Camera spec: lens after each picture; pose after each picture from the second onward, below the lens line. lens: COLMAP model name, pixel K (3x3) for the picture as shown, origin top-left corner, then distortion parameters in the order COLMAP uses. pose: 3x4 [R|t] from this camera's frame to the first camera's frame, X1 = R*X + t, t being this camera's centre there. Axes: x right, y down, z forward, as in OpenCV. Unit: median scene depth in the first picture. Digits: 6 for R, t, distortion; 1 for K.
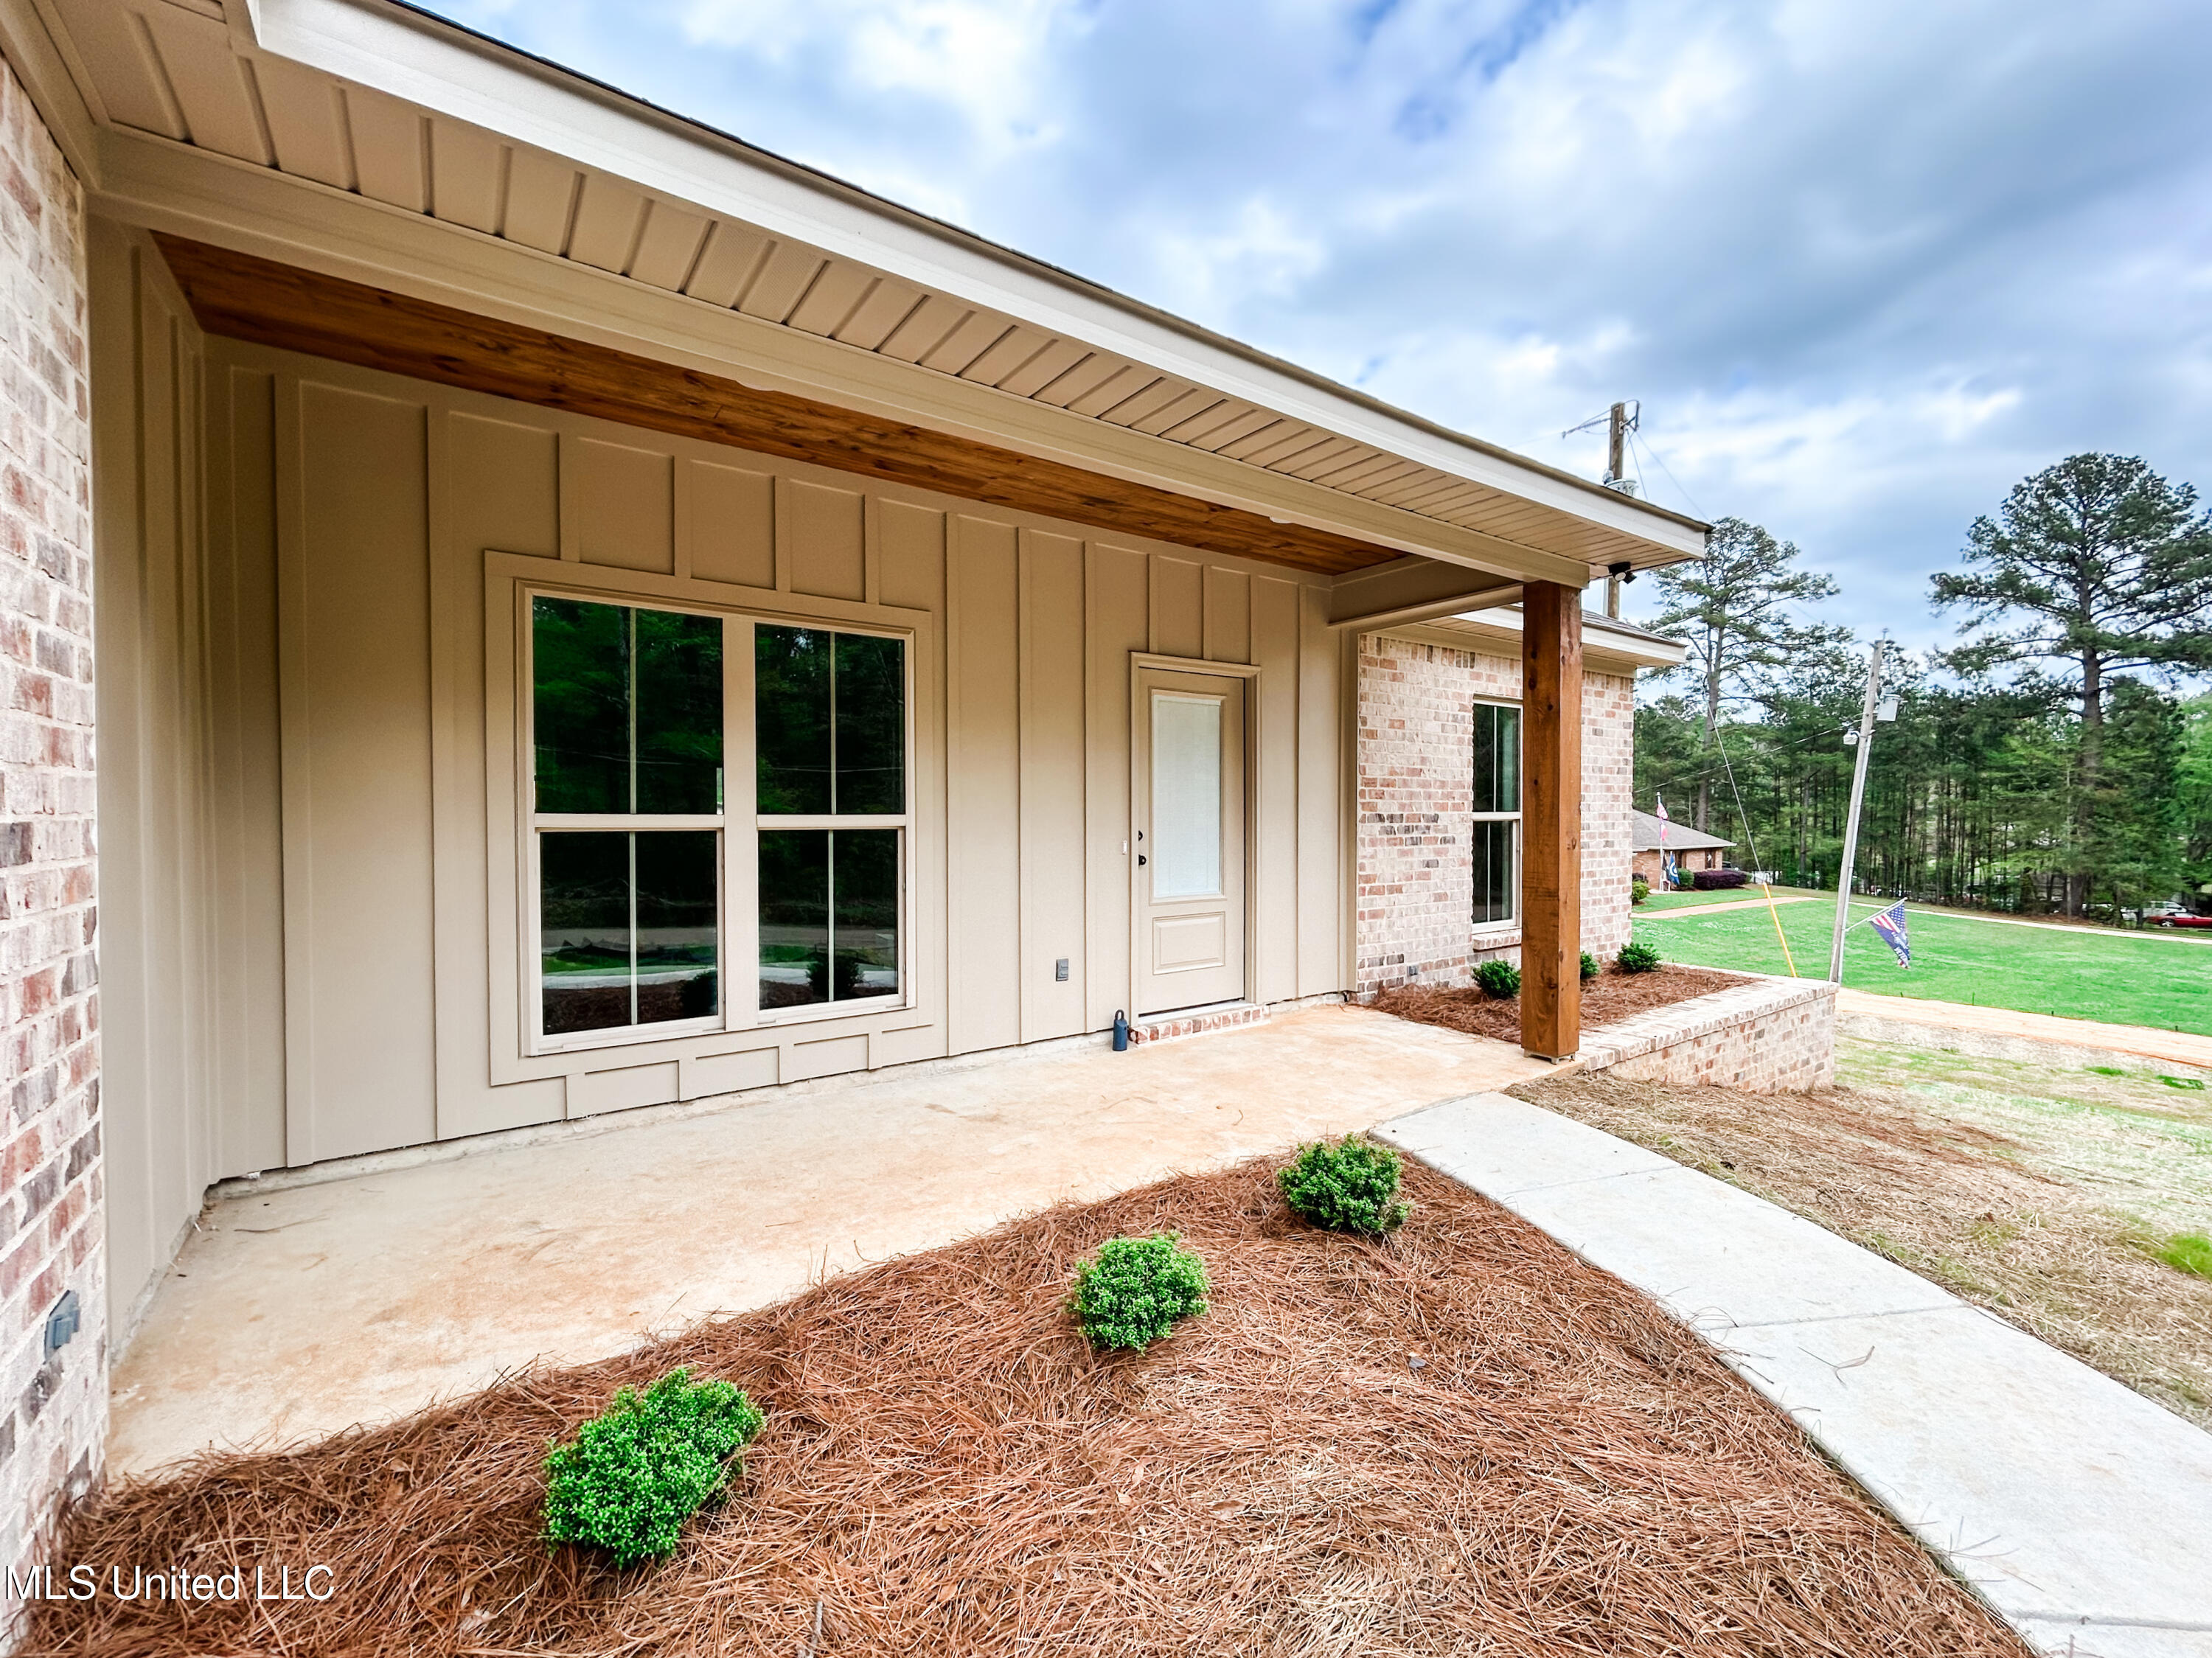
lens RADIAL K [[925.7, 0, 1106.0], [0, 925.7, 829.0], [0, 0, 1]] dist [0.000431, -0.000017]
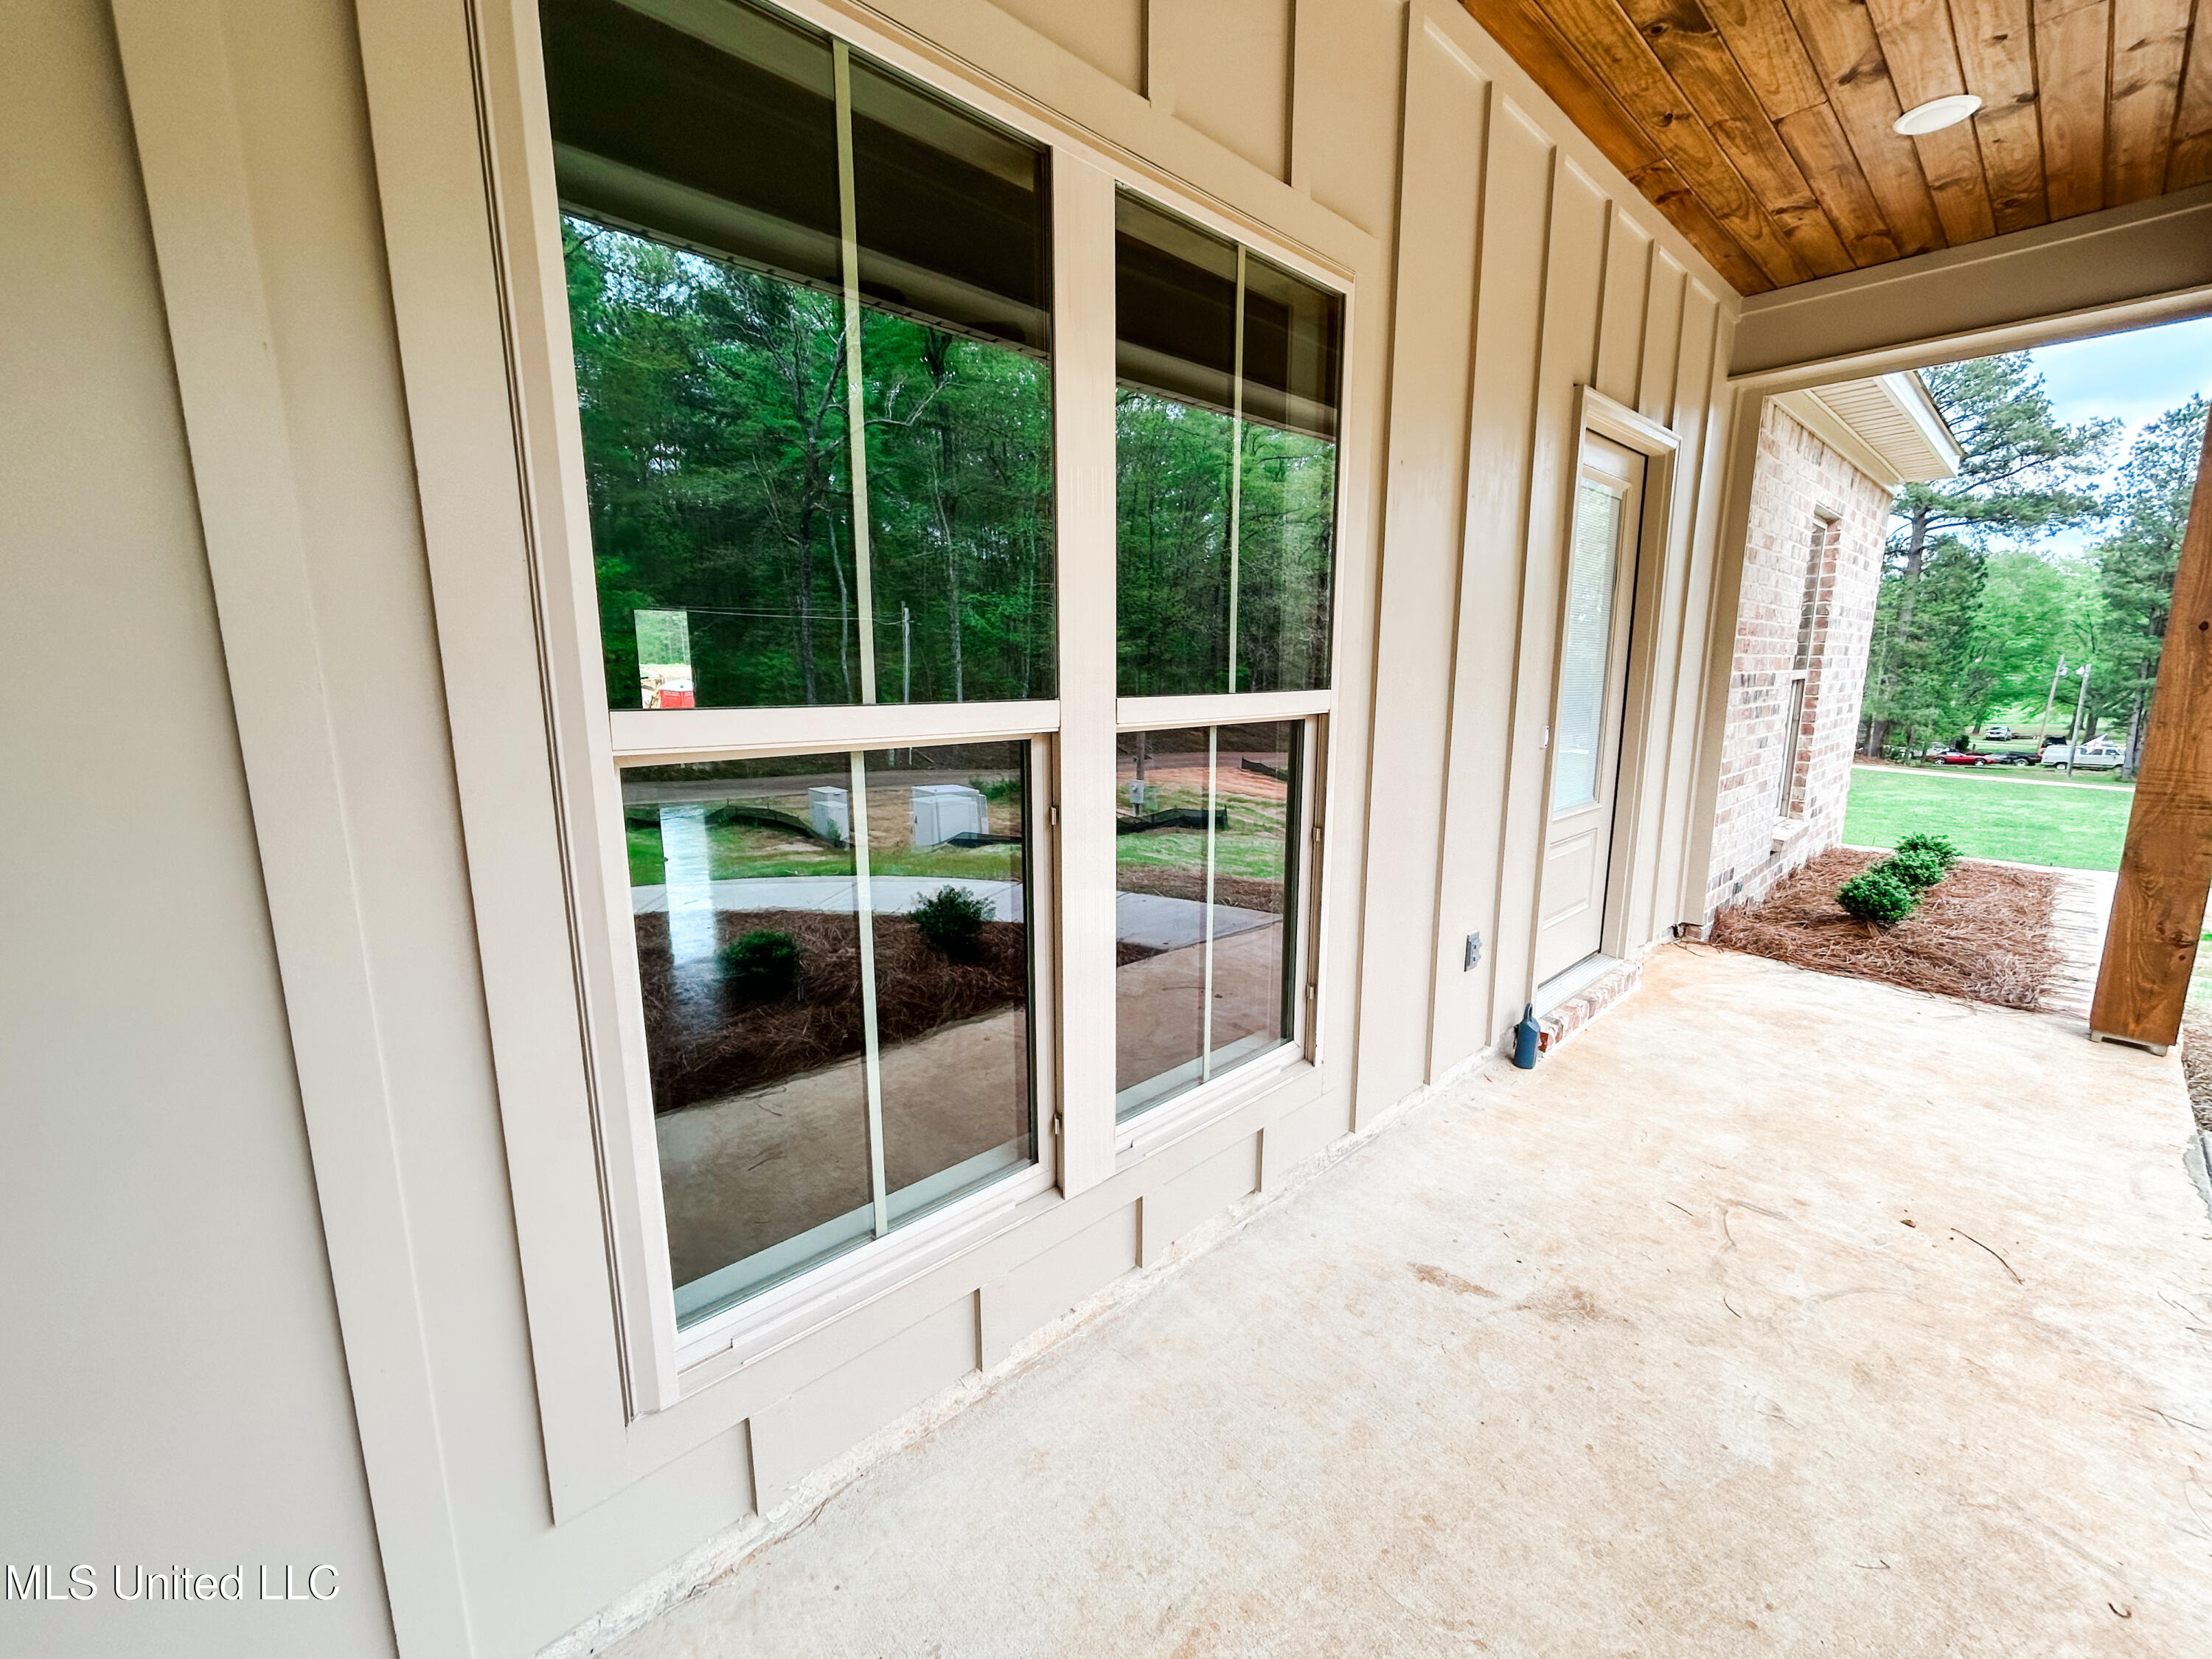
lens RADIAL K [[905.2, 0, 1103.5], [0, 905.2, 827.3], [0, 0, 1]] dist [0.001125, -0.000217]
pose [[0.989322, -0.026814, 0.143261, -0.282080], [0.003339, 0.986843, 0.161645, -0.014724], [-0.145710, -0.159441, 0.976395, 0.383456]]
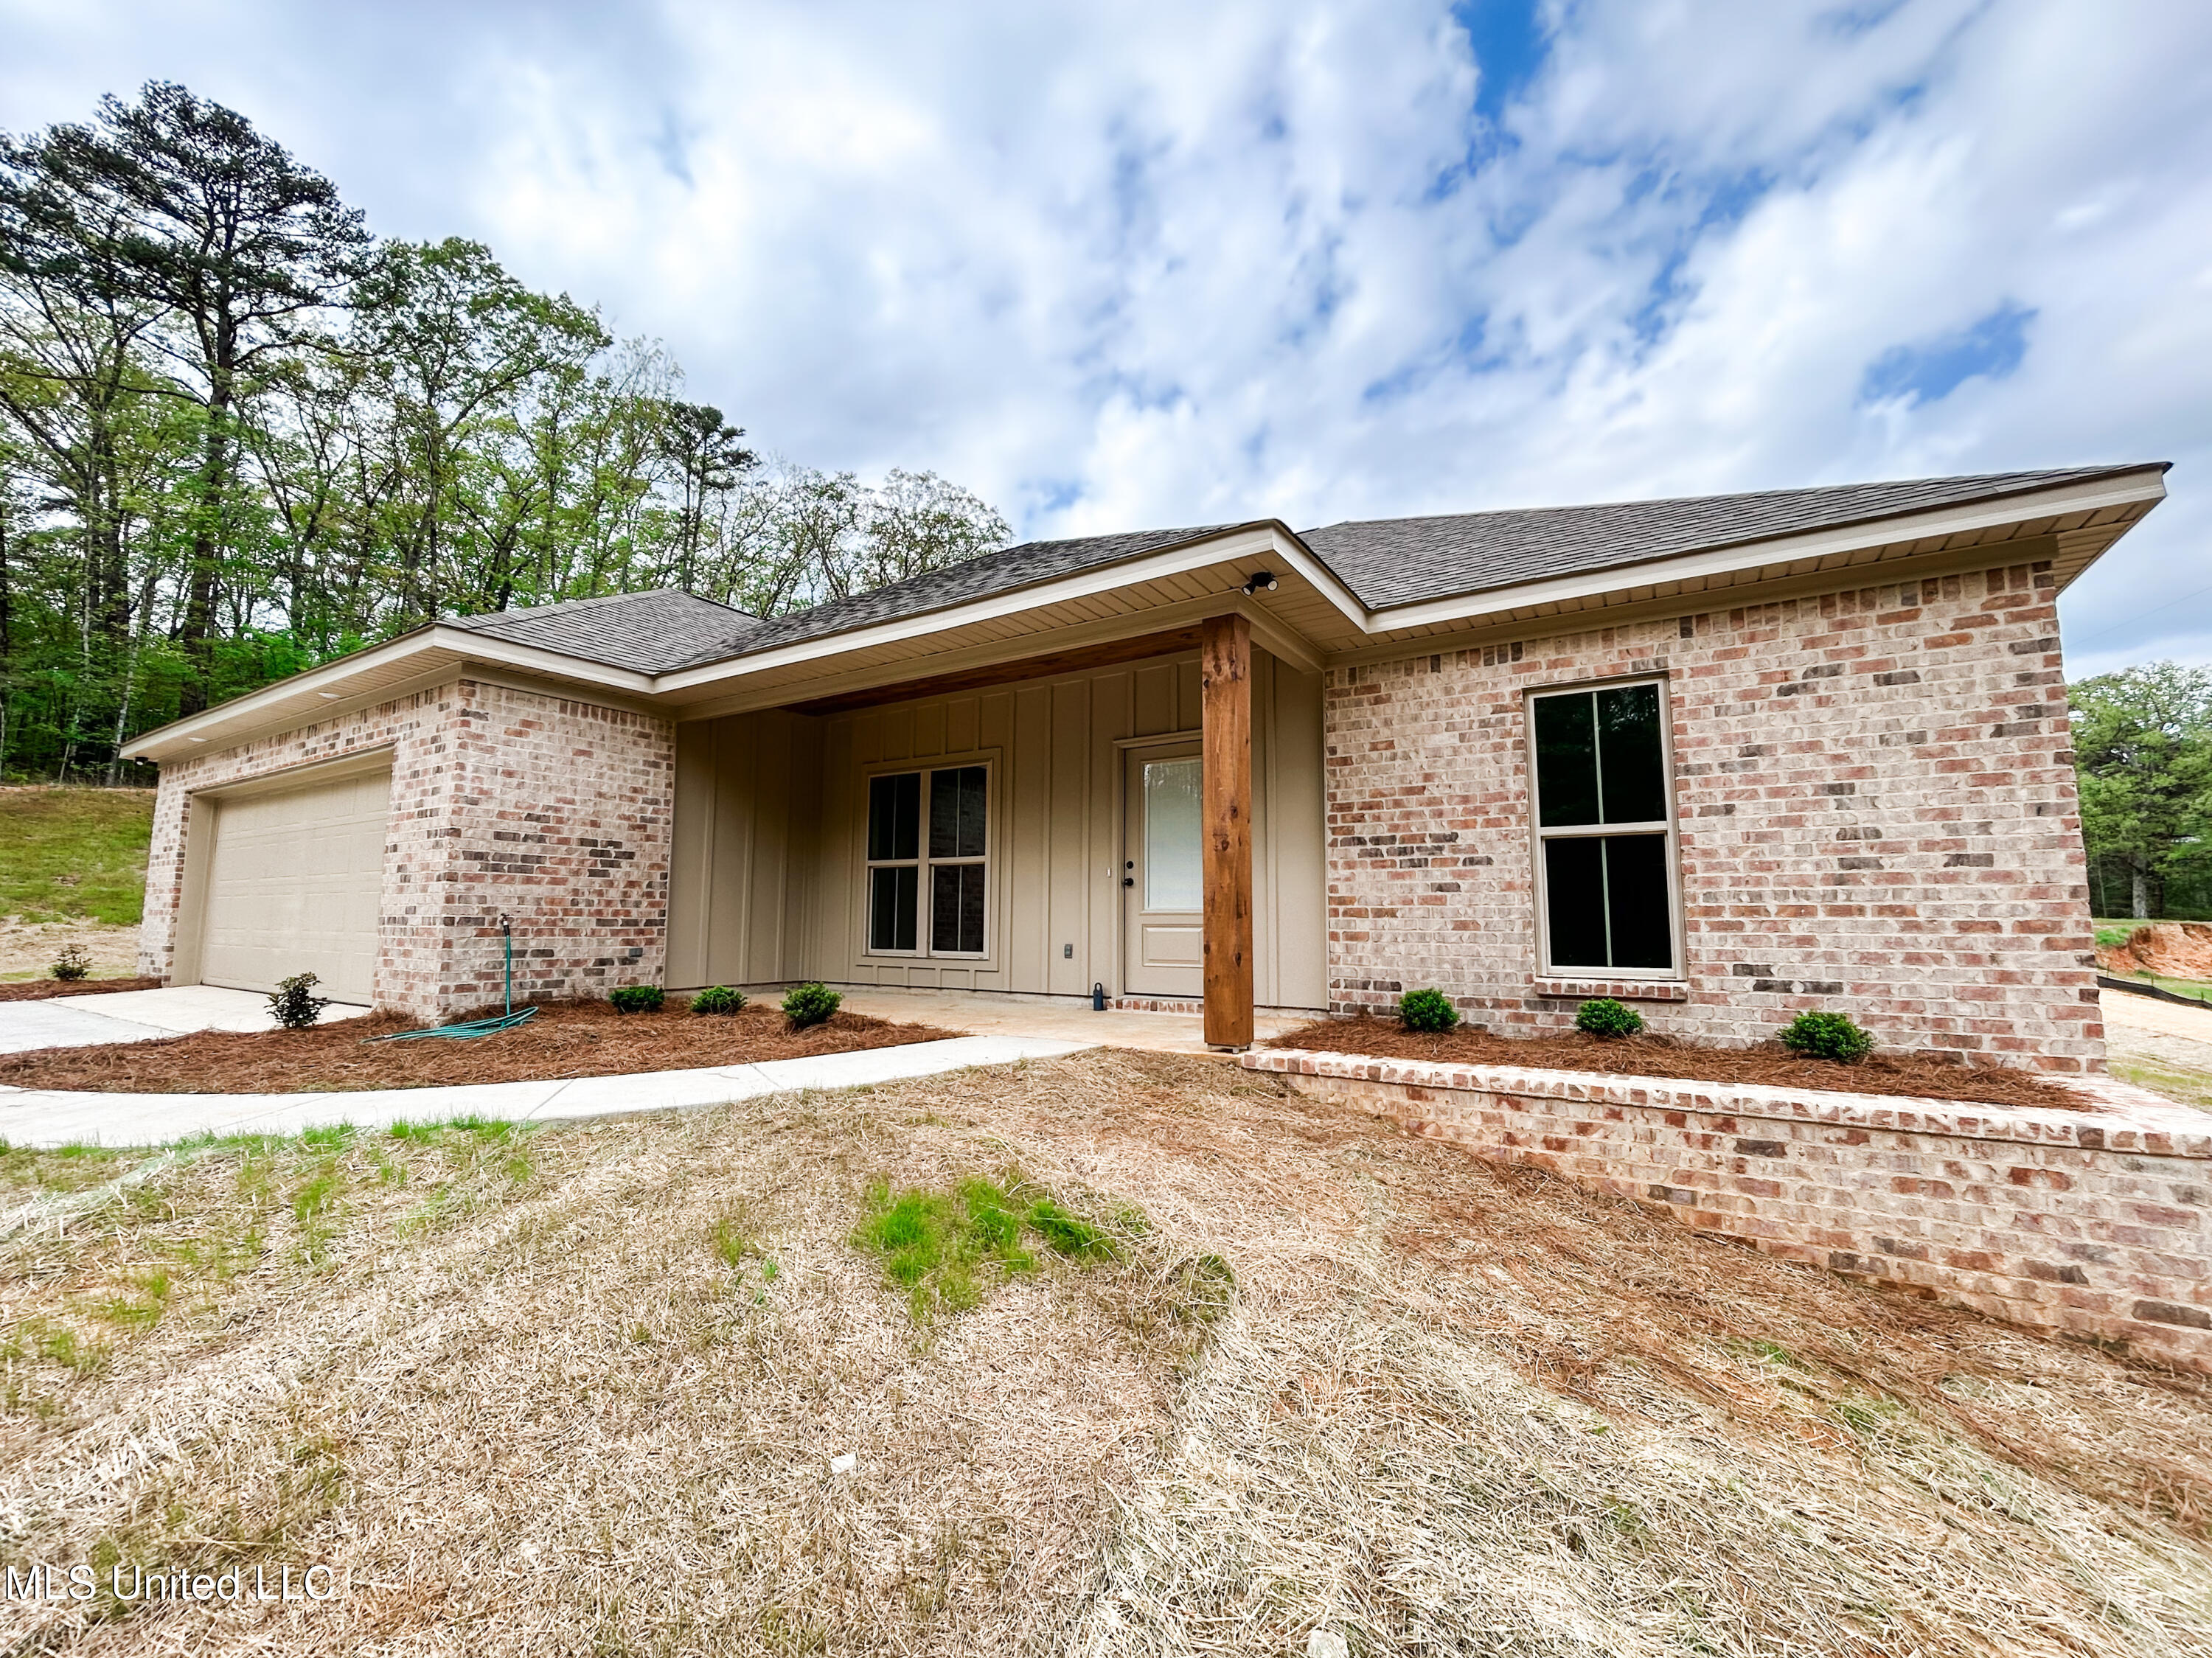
lens RADIAL K [[925.7, 0, 1106.0], [0, 925.7, 829.0], [0, 0, 1]] dist [0.000431, -0.000017]
pose [[0.372851, -0.094285, -0.923089, 1.140267], [-0.021425, 0.993684, -0.110150, 0.093448], [0.927644, 0.060847, 0.368476, 0.374055]]
